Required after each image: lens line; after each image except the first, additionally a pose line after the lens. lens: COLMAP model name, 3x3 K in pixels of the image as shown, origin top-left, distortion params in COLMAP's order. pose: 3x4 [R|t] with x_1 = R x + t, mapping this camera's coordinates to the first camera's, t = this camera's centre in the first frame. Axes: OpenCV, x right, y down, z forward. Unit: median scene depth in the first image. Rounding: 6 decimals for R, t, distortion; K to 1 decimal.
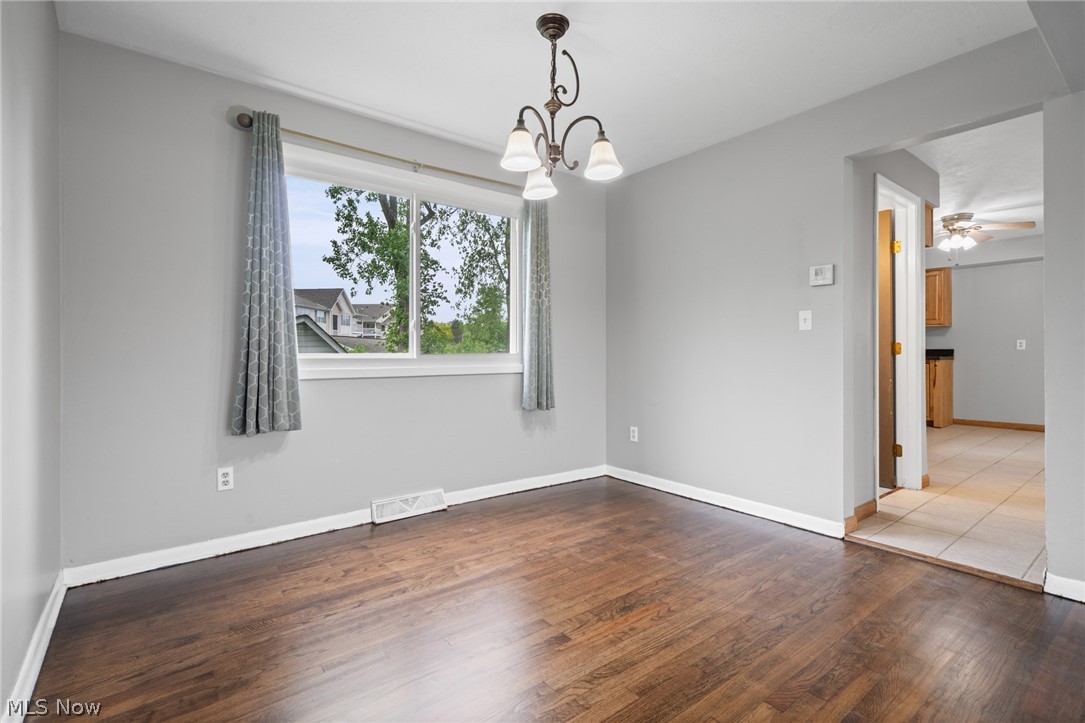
lens RADIAL K [[515.6, 0, 526.2], [0, 515.6, 350.8], [0, 0, 1]] dist [0.000860, -0.000864]
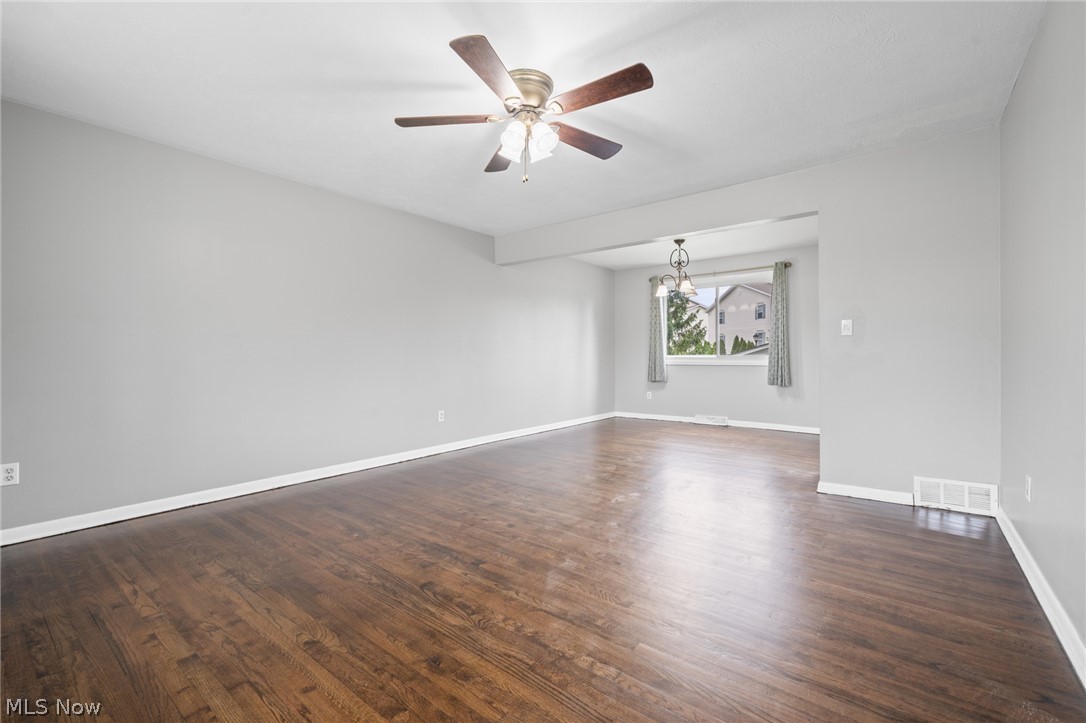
lens RADIAL K [[474.0, 0, 532.9], [0, 474.0, 362.8], [0, 0, 1]] dist [0.000105, 0.000400]
pose [[0.203564, 0.014906, -0.978948, 1.995102], [0.006343, 0.999843, 0.016544, -0.002528], [0.979041, -0.009577, 0.203438, -0.262672]]
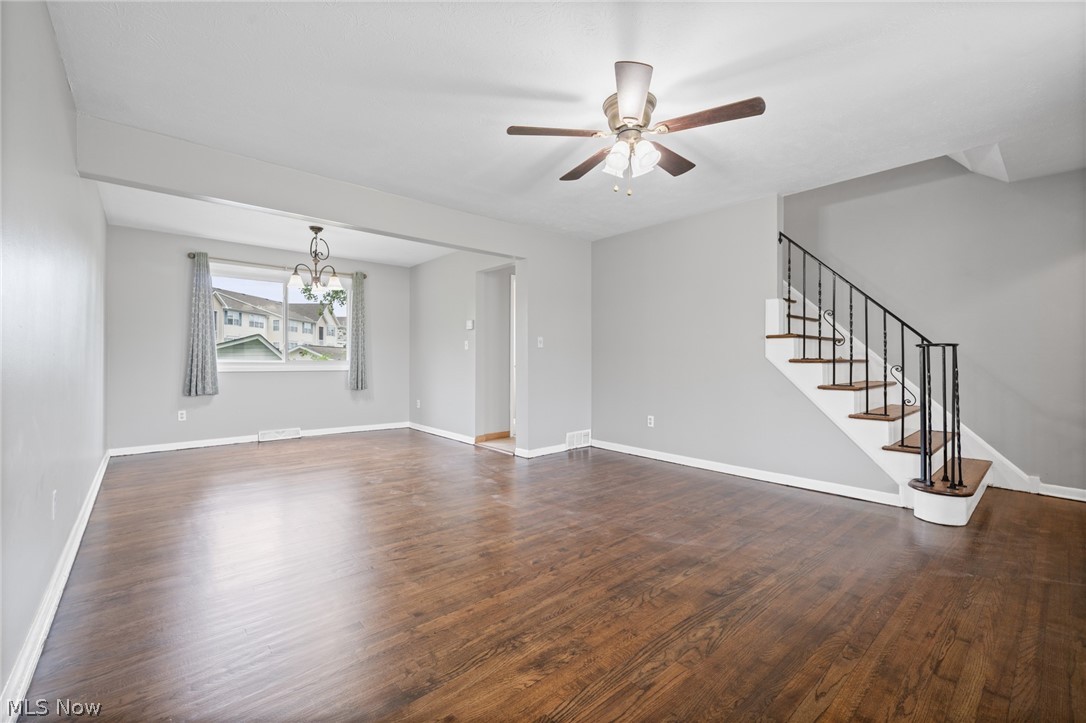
lens RADIAL K [[474.0, 0, 538.8], [0, 474.0, 359.7], [0, 0, 1]] dist [0.000105, 0.000400]
pose [[0.998590, 0.004310, 0.052906, 0.809253], [-0.004413, 0.999989, 0.001827, -0.004807], [-0.052897, -0.002058, 0.998598, -1.076071]]
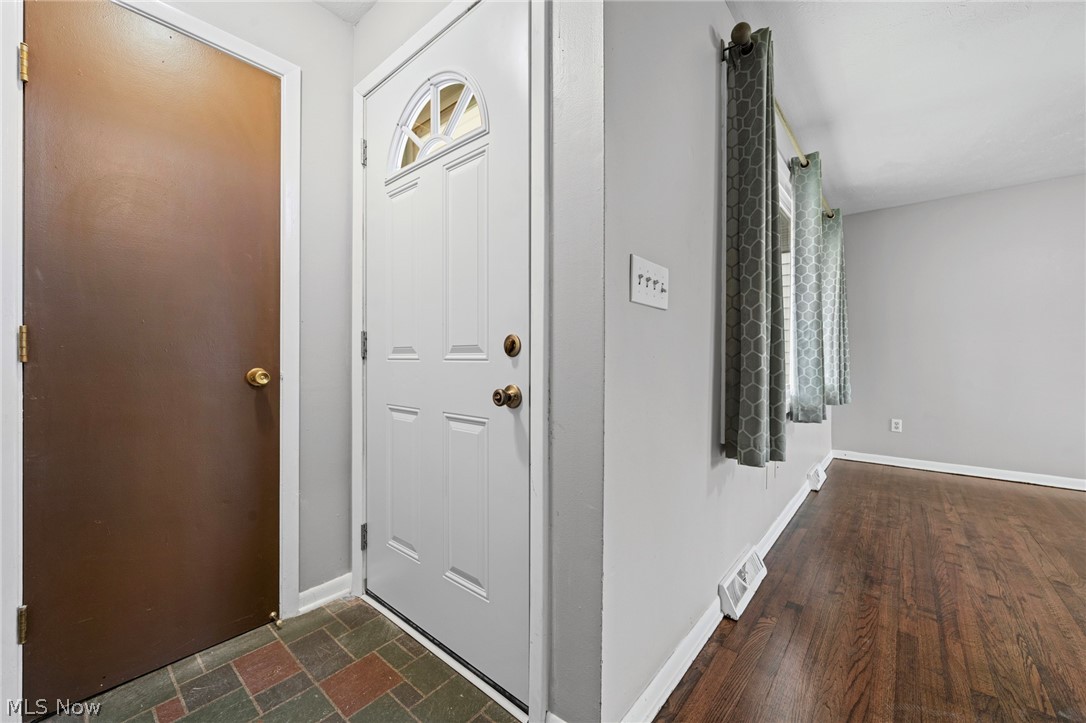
lens RADIAL K [[417.1, 0, 551.5], [0, 417.1, 355.4], [0, 0, 1]] dist [-0.006091, 0.000110]
pose [[-0.981905, -0.007049, -0.189242, 2.330342], [-0.007280, 0.999973, 0.000523, -0.004097], [0.189234, 0.001891, -0.981930, 0.119248]]
